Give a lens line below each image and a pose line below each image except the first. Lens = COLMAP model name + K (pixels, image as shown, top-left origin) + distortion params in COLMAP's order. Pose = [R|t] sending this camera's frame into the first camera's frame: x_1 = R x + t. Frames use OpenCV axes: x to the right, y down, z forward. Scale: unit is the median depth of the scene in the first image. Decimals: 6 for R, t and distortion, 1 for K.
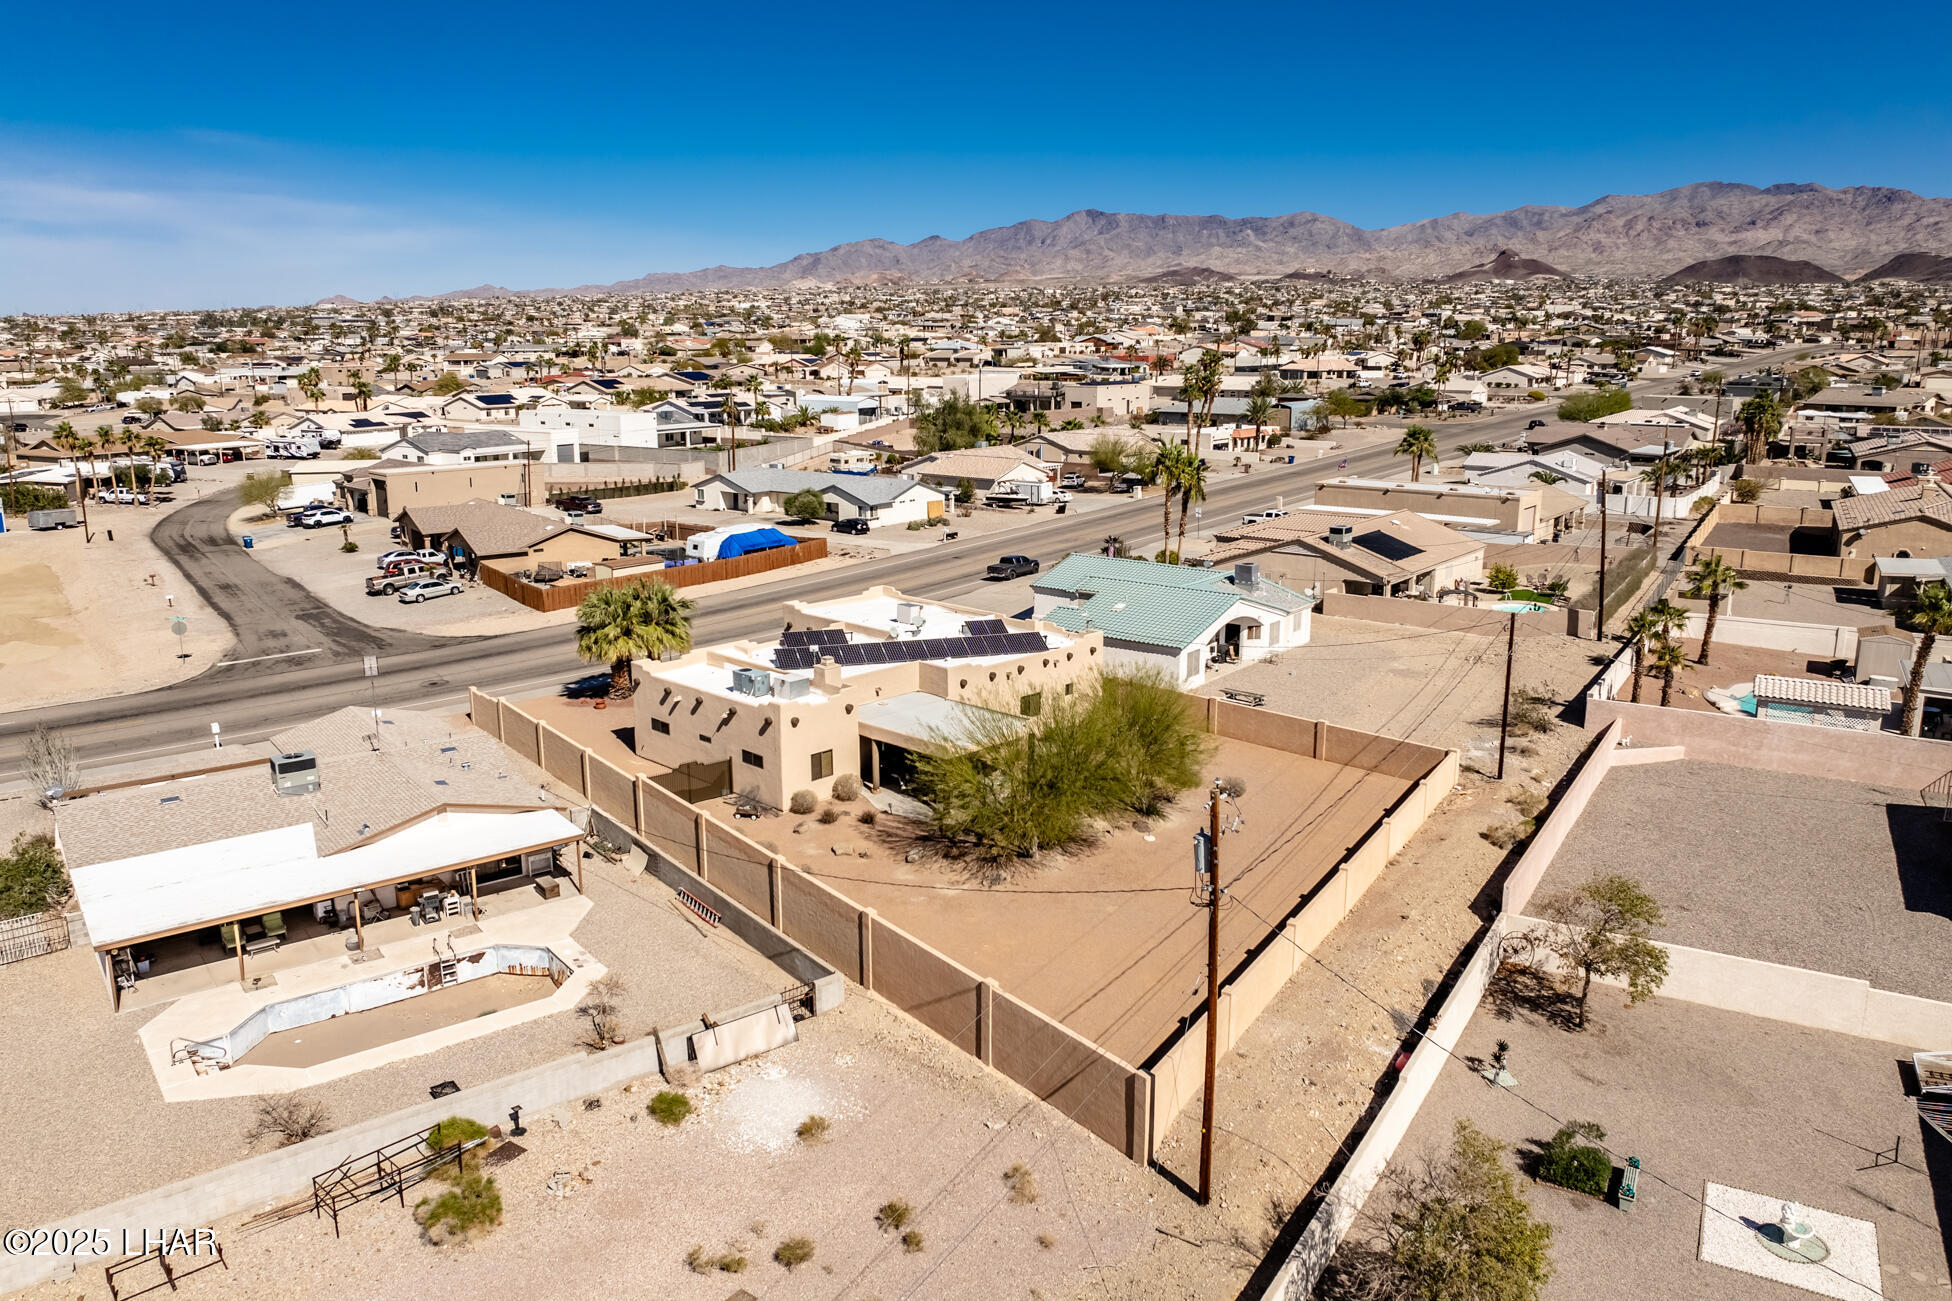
lens RADIAL K [[1352.6, 0, 982.2], [0, 1352.6, 648.9], [0, 0, 1]] dist [-0.035517, 0.005612]
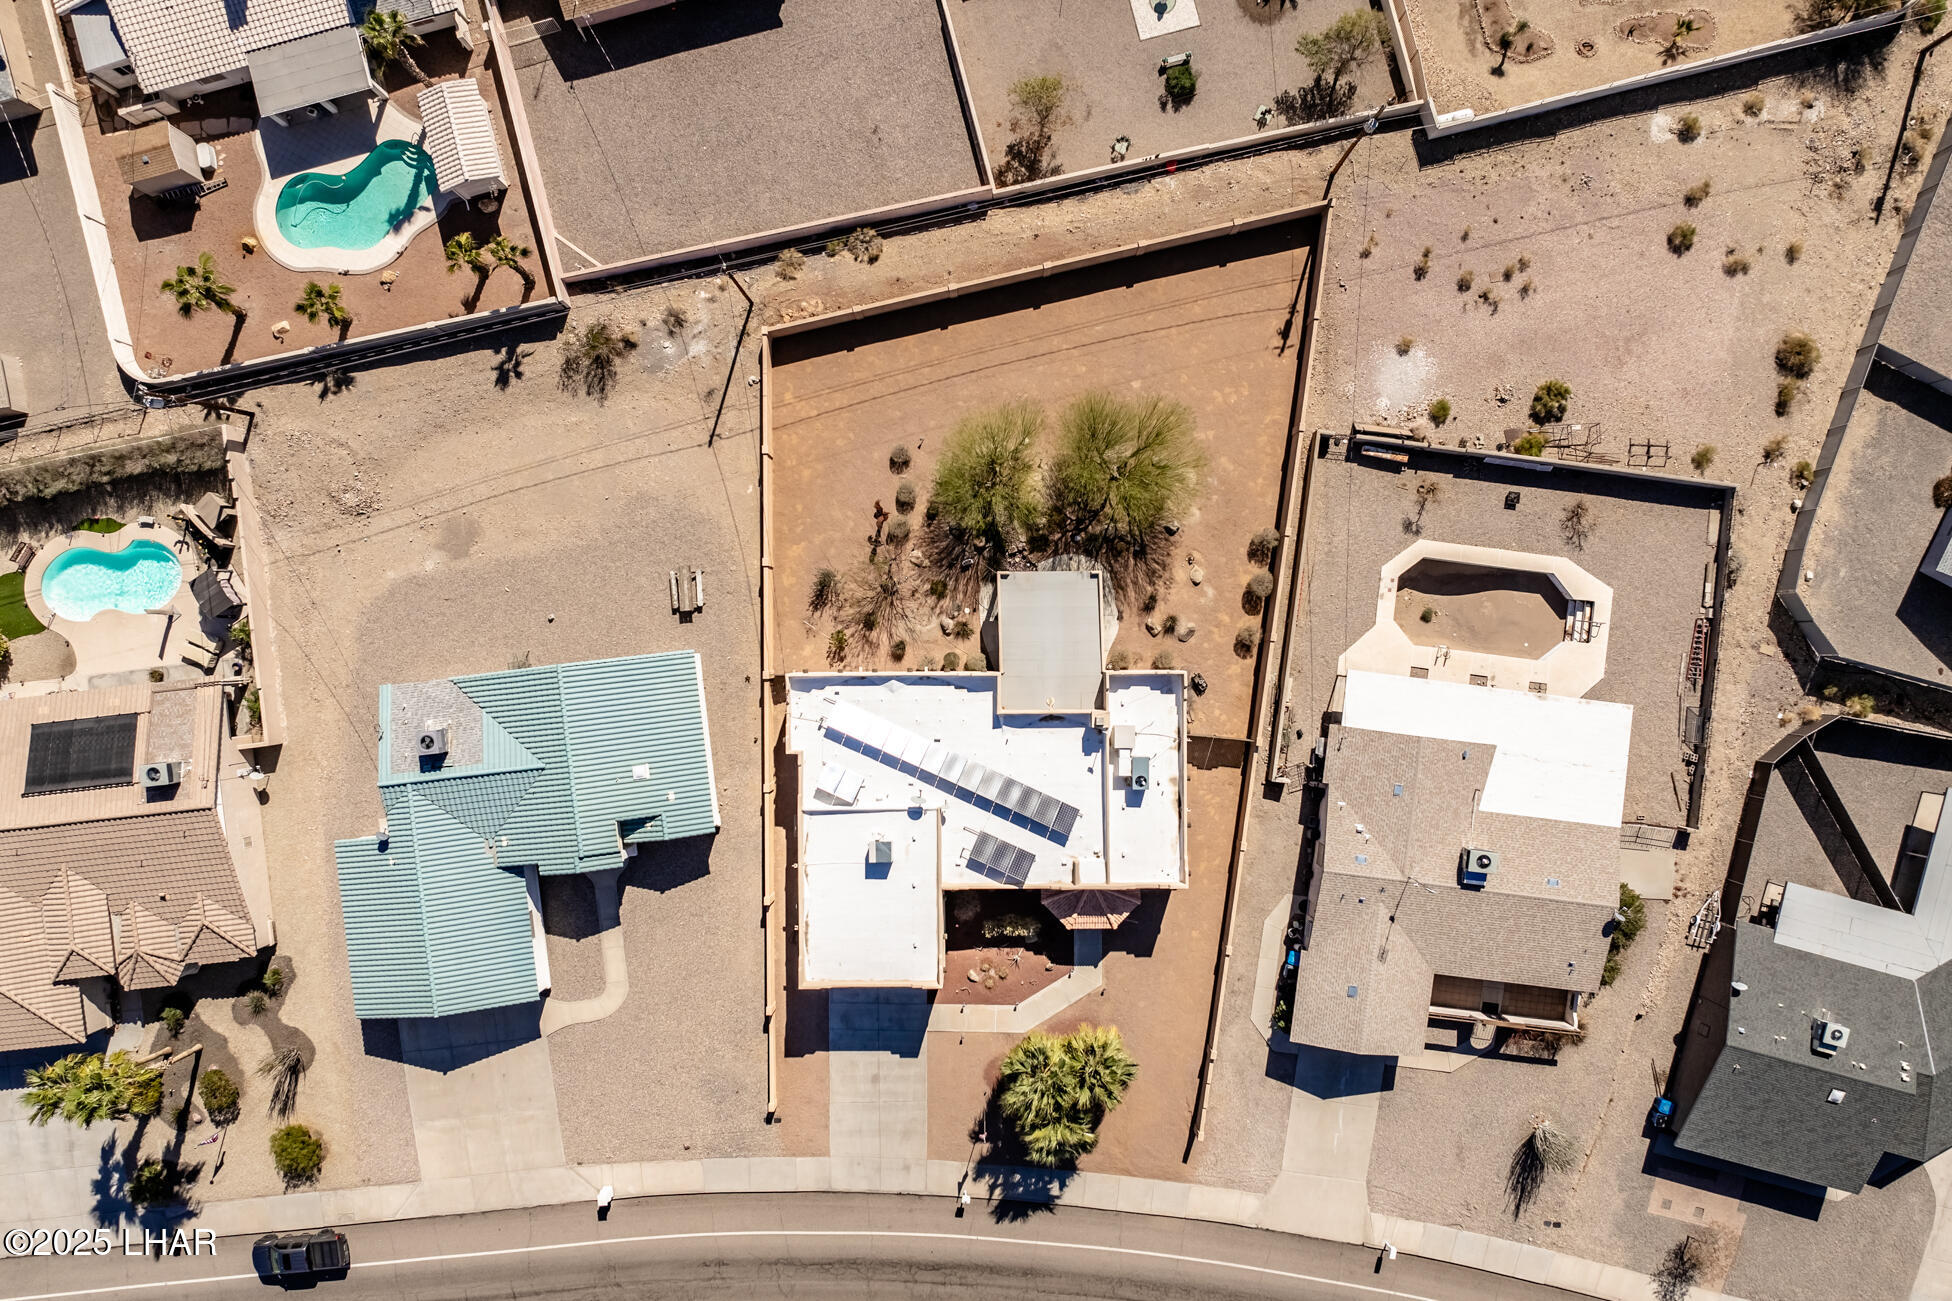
lens RADIAL K [[1374.7, 0, 980.4], [0, 1374.7, 627.6], [0, 0, 1]] dist [-0.037283, -0.001461]
pose [[-0.701932, -0.712144, 0.011902, 0.000533], [0.170891, -0.152171, 0.973468, -0.534127], [-0.691439, 0.685342, 0.228513, 0.351831]]
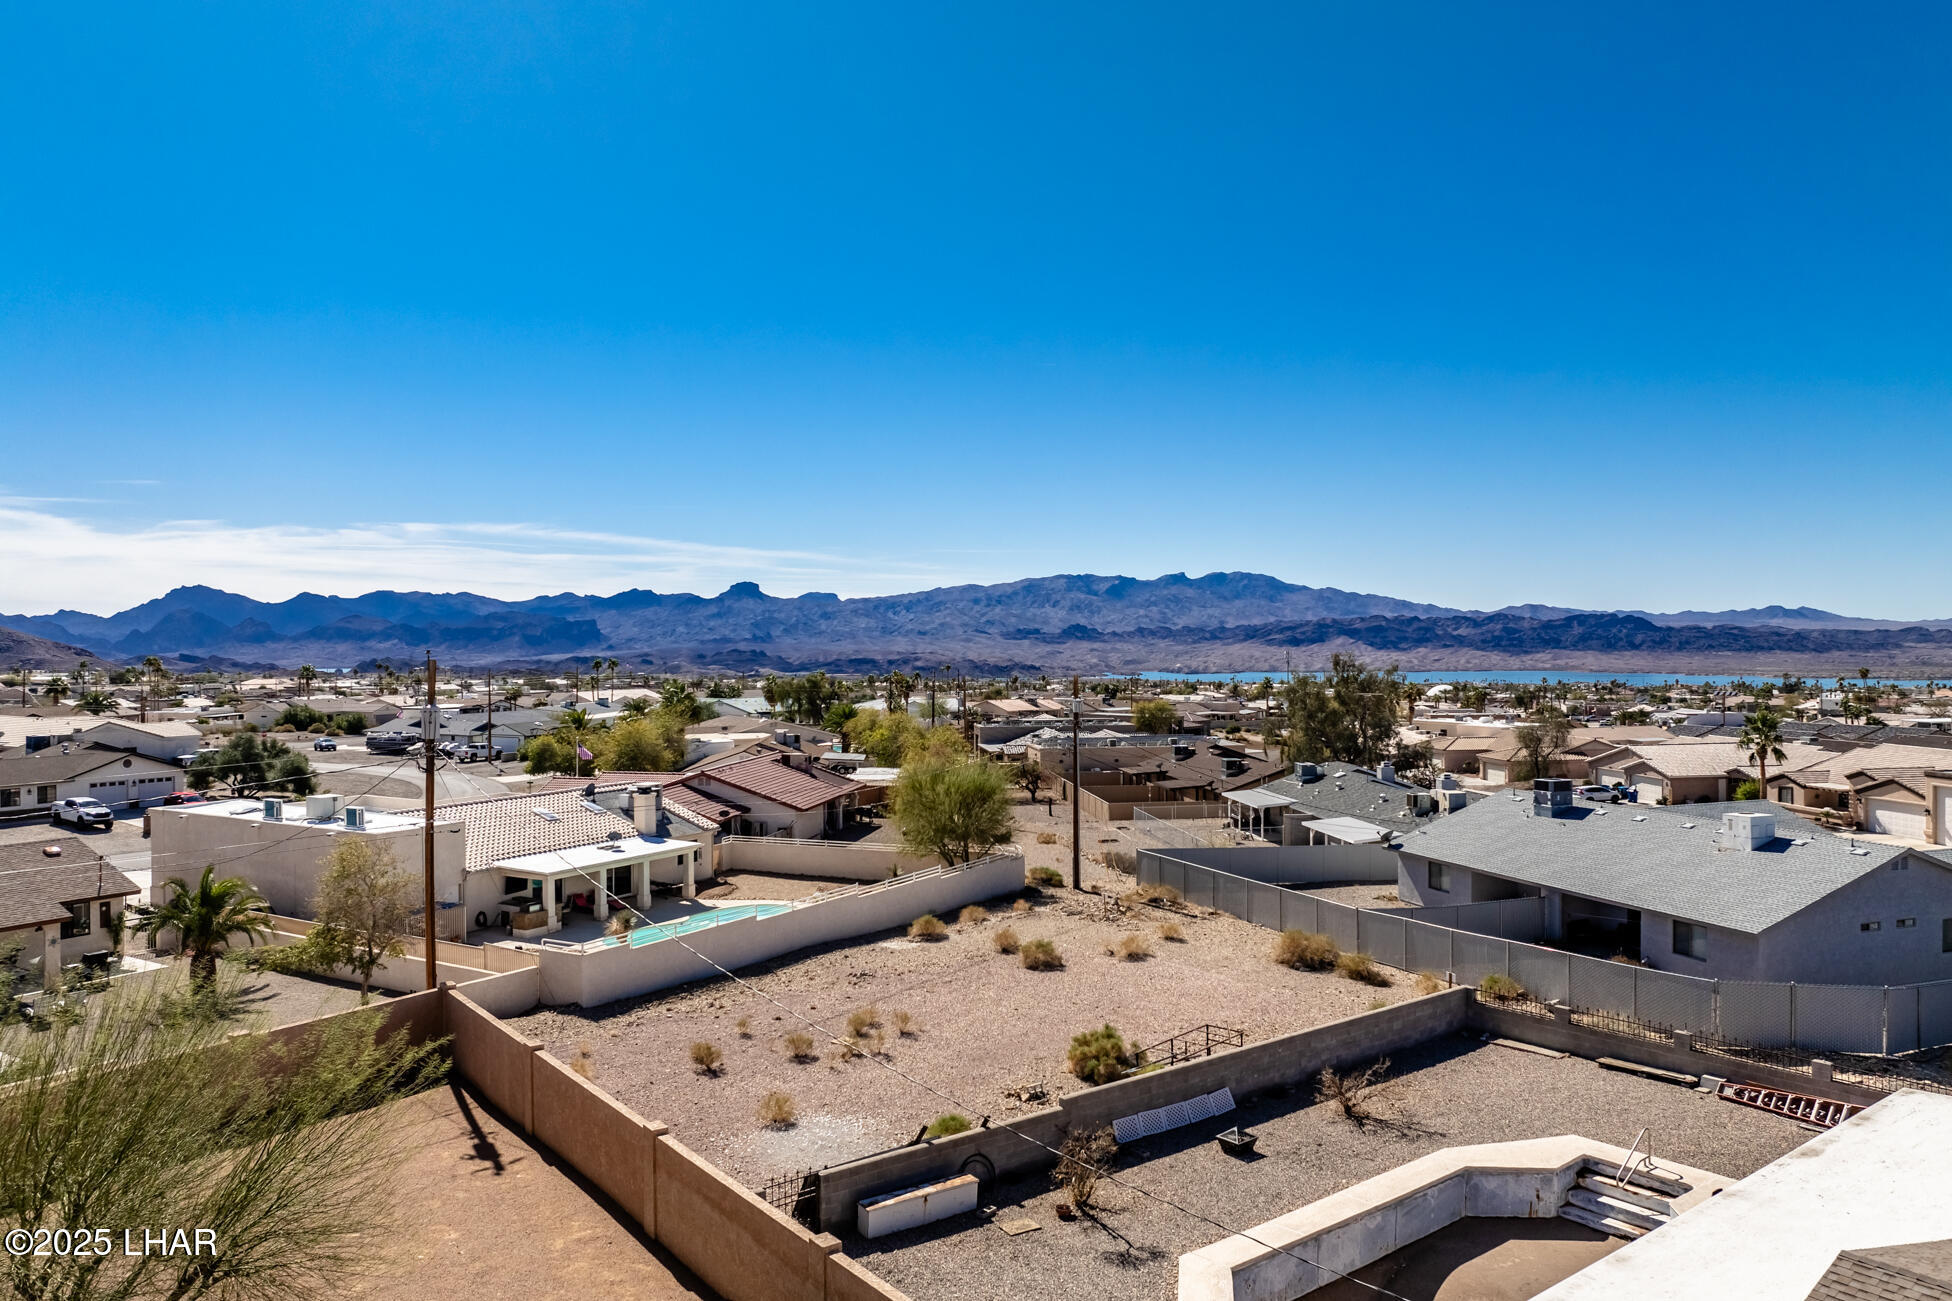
lens RADIAL K [[1376.8, 0, 981.3], [0, 1376.8, 643.3], [0, 0, 1]] dist [-0.032403, -0.007428]
pose [[-0.999980, 0.004059, 0.004941, -0.073014], [0.005076, 0.973831, 0.227218, -0.041375], [-0.003889, 0.227238, -0.973831, 0.497623]]
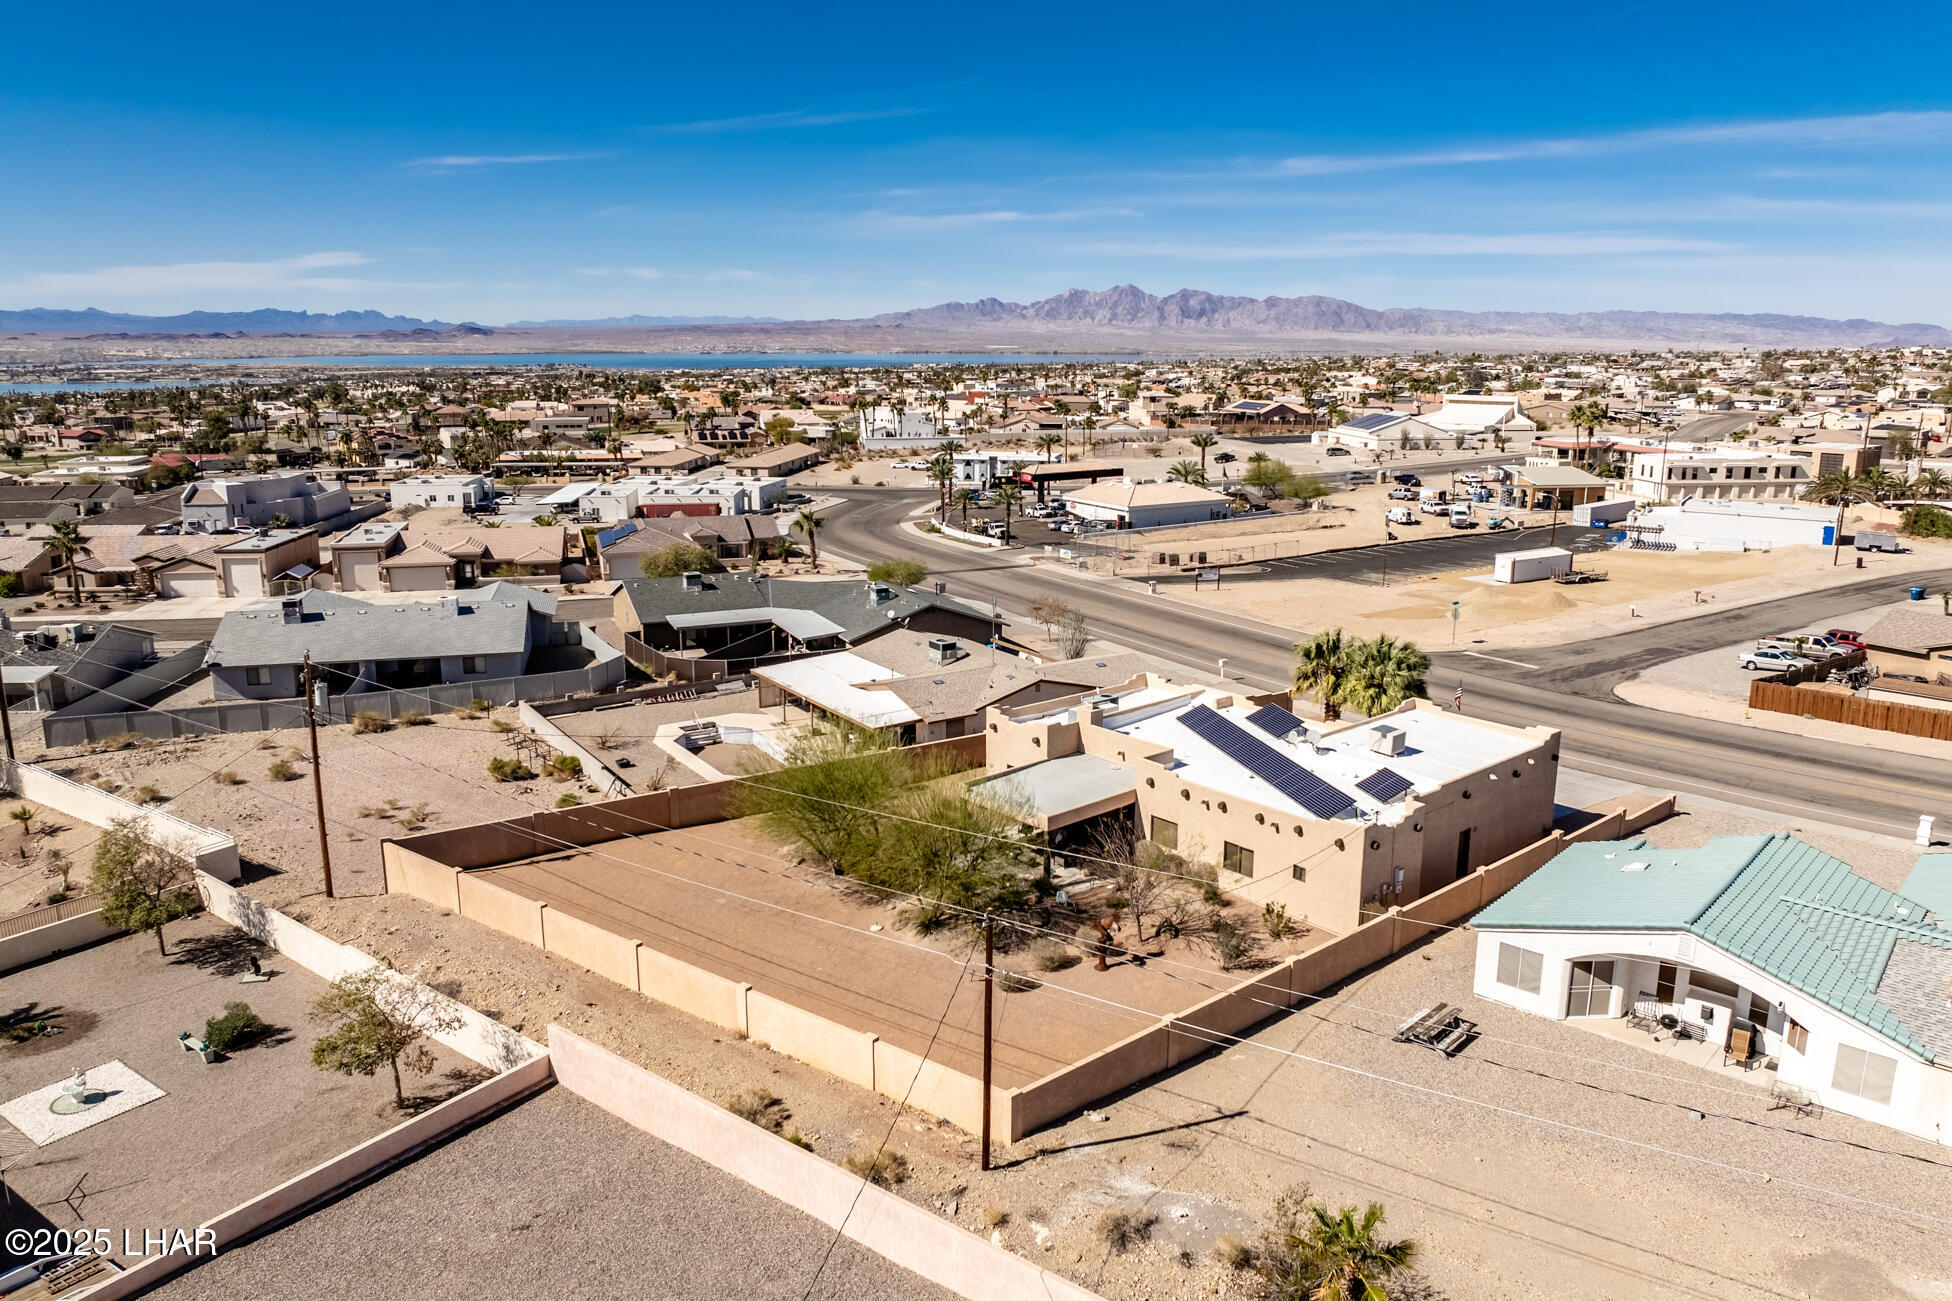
lens RADIAL K [[1374.7, 0, 980.4], [0, 1374.7, 627.6], [0, 0, 1]] dist [-0.037283, -0.001461]
pose [[-0.085625, 0.206642, -0.974663, 0.427435], [-0.227188, 0.948434, 0.221040, -0.122400], [0.970079, 0.240359, -0.034263, 0.442209]]
